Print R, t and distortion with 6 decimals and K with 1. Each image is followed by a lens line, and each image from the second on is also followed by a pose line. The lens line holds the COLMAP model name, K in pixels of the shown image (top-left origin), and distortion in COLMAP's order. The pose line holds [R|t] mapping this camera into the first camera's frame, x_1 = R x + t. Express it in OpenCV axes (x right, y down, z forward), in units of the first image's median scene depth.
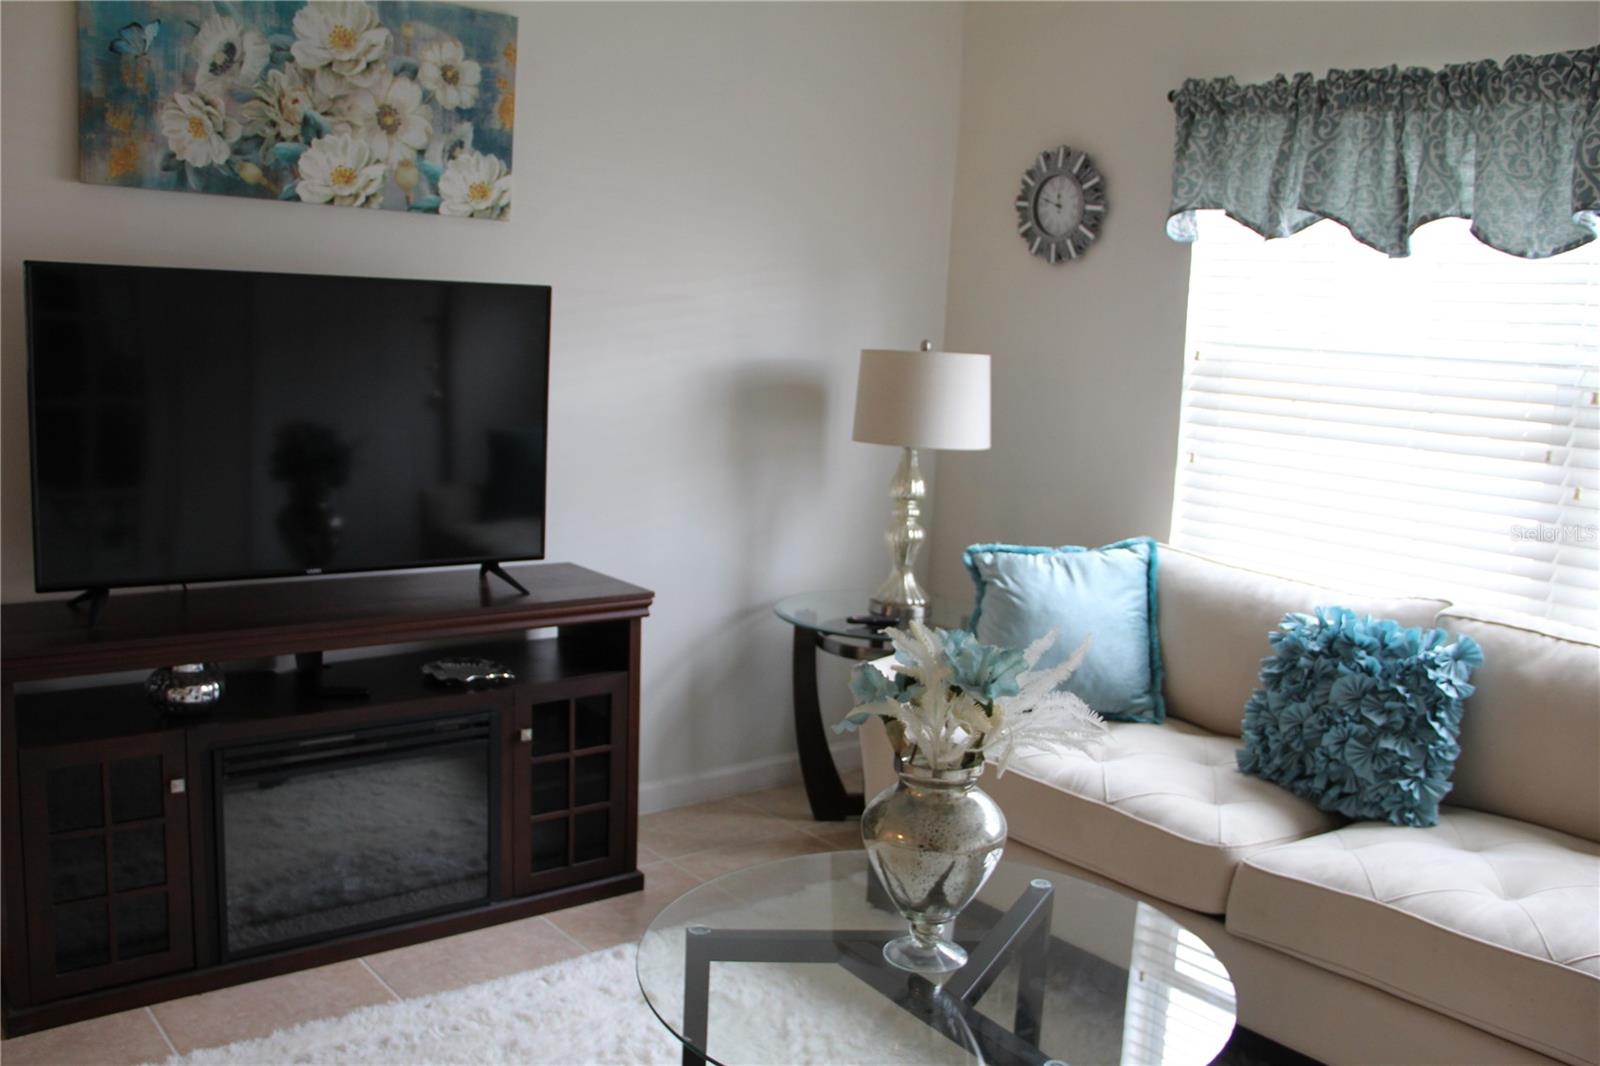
lens RADIAL K [[1412.6, 0, 837.7], [0, 1412.6, 534.6], [0, 0, 1]] dist [-0.144445, 0.168787]
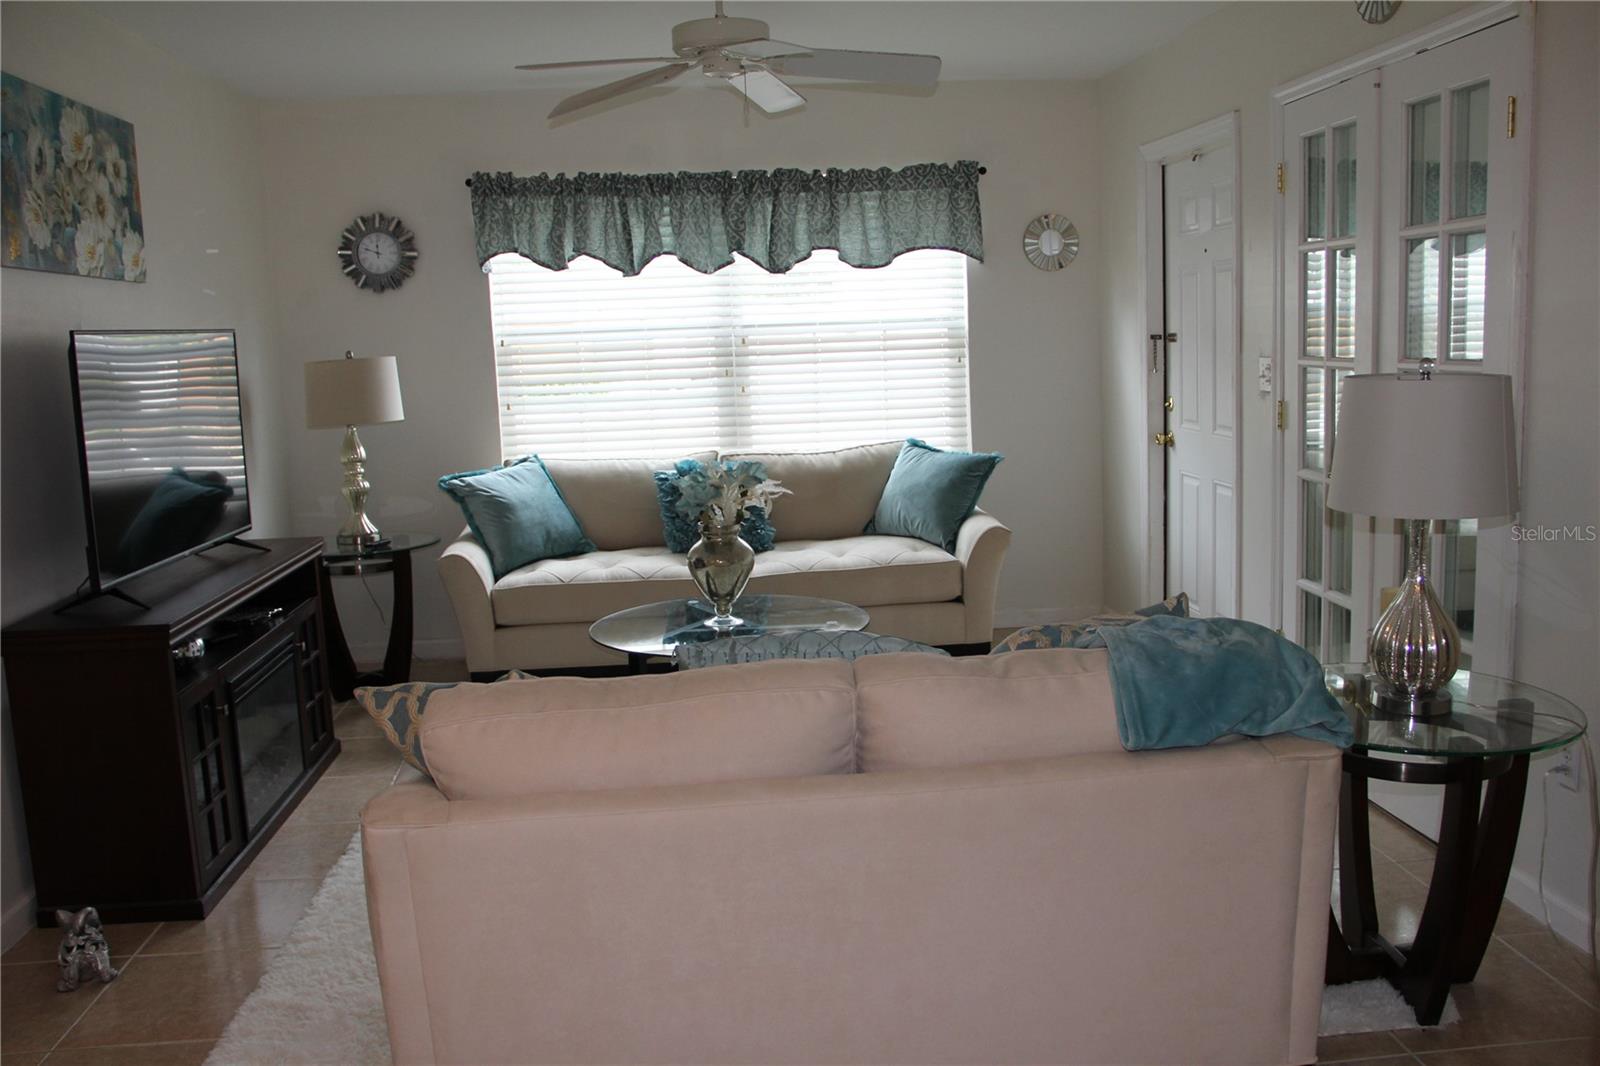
lens RADIAL K [[1336.9, 0, 800.0], [0, 1336.9, 533.0], [0, 0, 1]] dist [-0.182025, 0.158070]
pose [[0.558894, -0.193314, 0.806391, -0.908104], [0.183611, 0.977159, 0.106995, -0.015602], [-0.808656, 0.088264, 0.581623, -0.158638]]
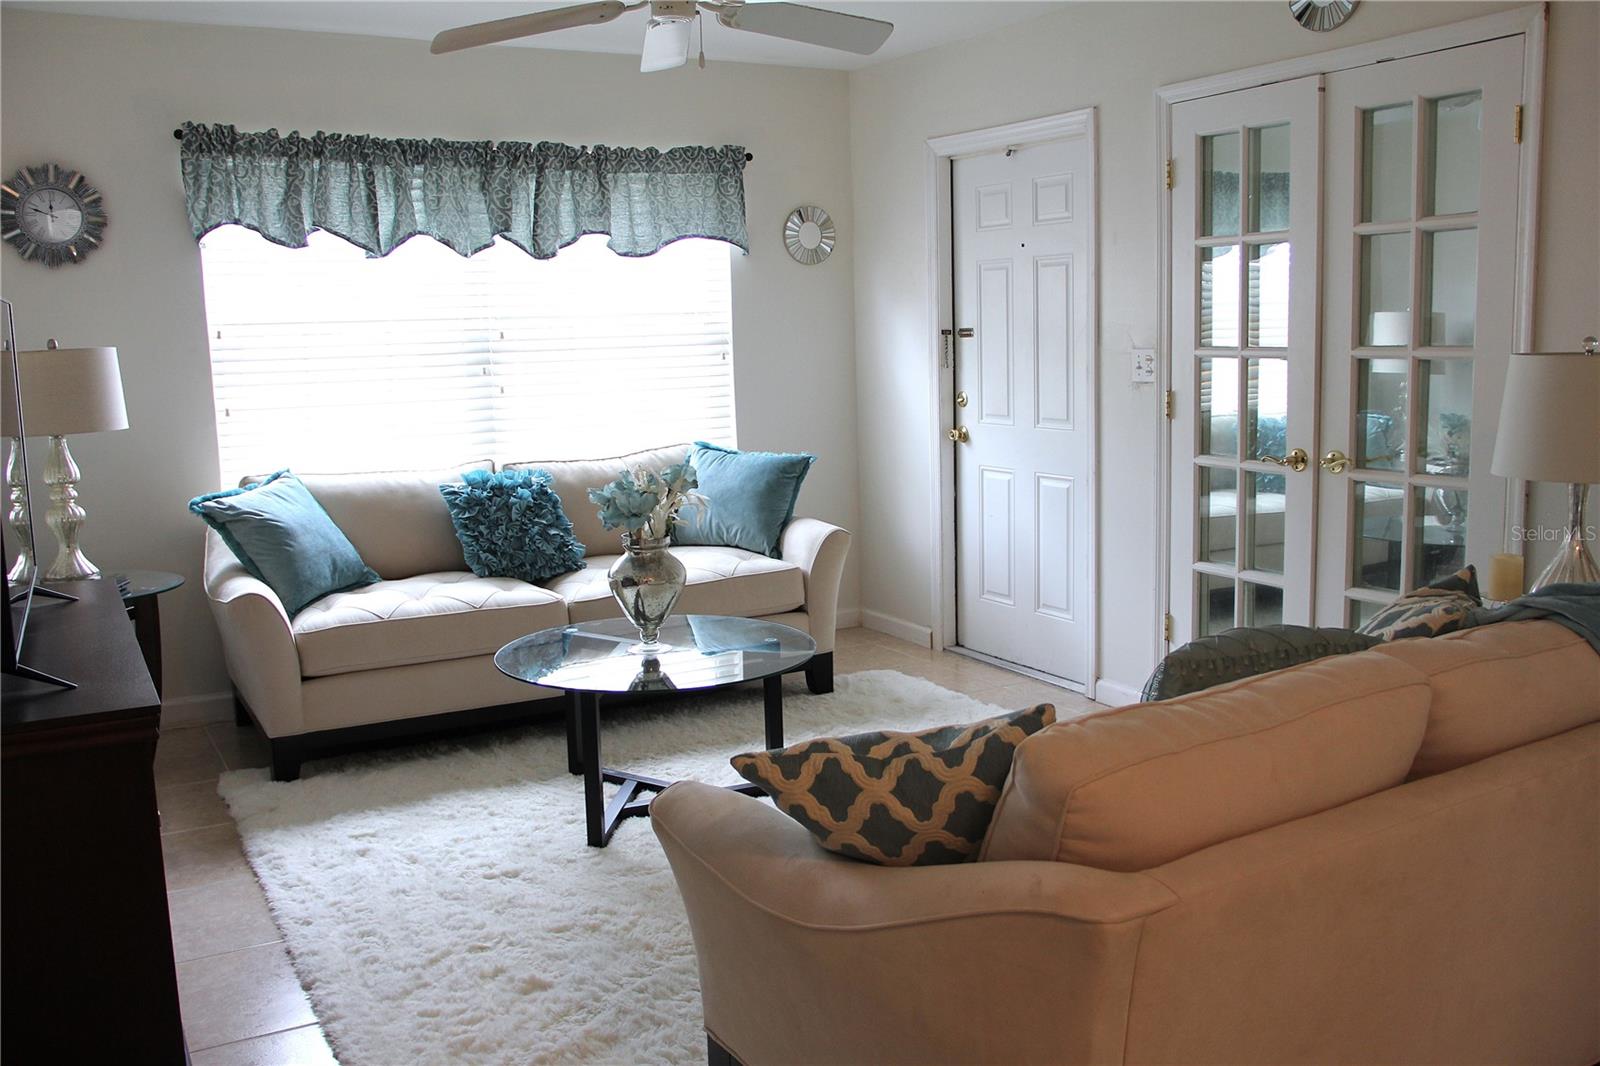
lens RADIAL K [[1359.9, 0, 800.0], [0, 1359.9, 533.0], [0, 0, 1]] dist [-0.161855, 0.147060]
pose [[0.173015, -0.200131, 0.964372, -0.980806], [0.174157, 0.969926, 0.170039, -0.070421], [-0.969399, 0.138533, 0.202666, 0.269581]]
